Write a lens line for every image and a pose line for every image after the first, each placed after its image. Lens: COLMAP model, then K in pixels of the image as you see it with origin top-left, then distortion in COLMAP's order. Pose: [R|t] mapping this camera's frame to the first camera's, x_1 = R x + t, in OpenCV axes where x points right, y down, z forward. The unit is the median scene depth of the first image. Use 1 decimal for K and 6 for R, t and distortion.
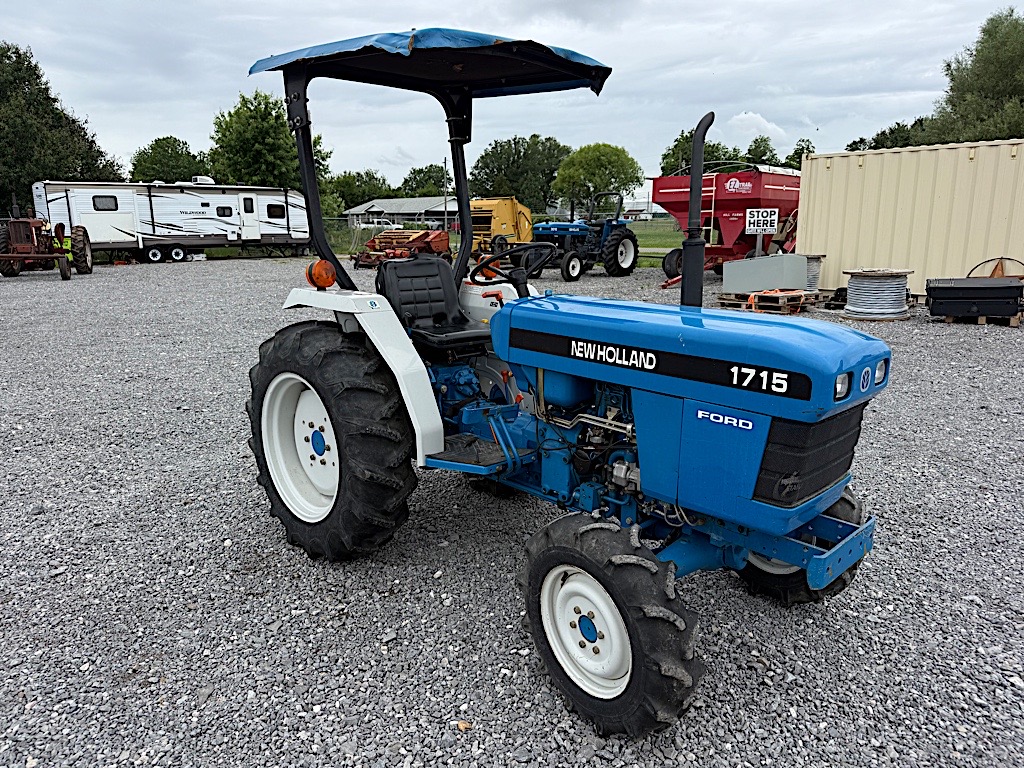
lens RADIAL K [[743.1, 0, 512.0], [0, 743.1, 384.0], [0, 0, 1]] dist [0.166519, -0.280695]
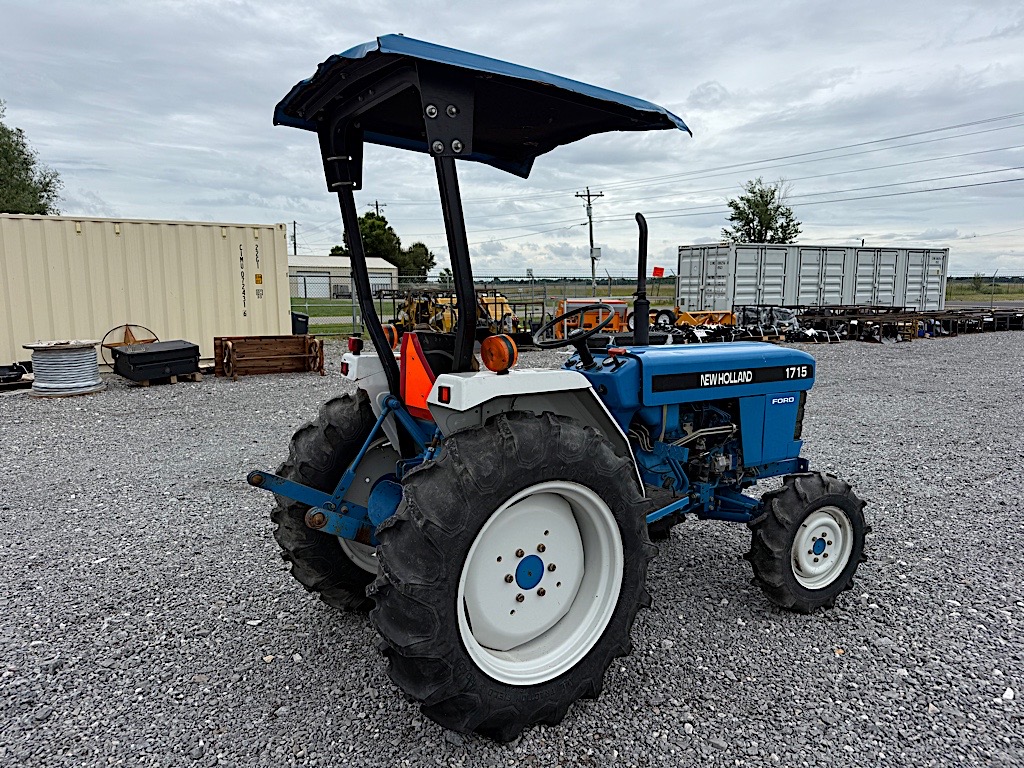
lens RADIAL K [[743.1, 0, 512.0], [0, 743.1, 384.0], [0, 0, 1]] dist [0.166519, -0.280695]
pose [[0.144967, -0.118730, 0.982287, -1.306411], [0.209136, 0.974021, 0.086867, -0.233843], [-0.967081, 0.192839, 0.166032, 1.139545]]
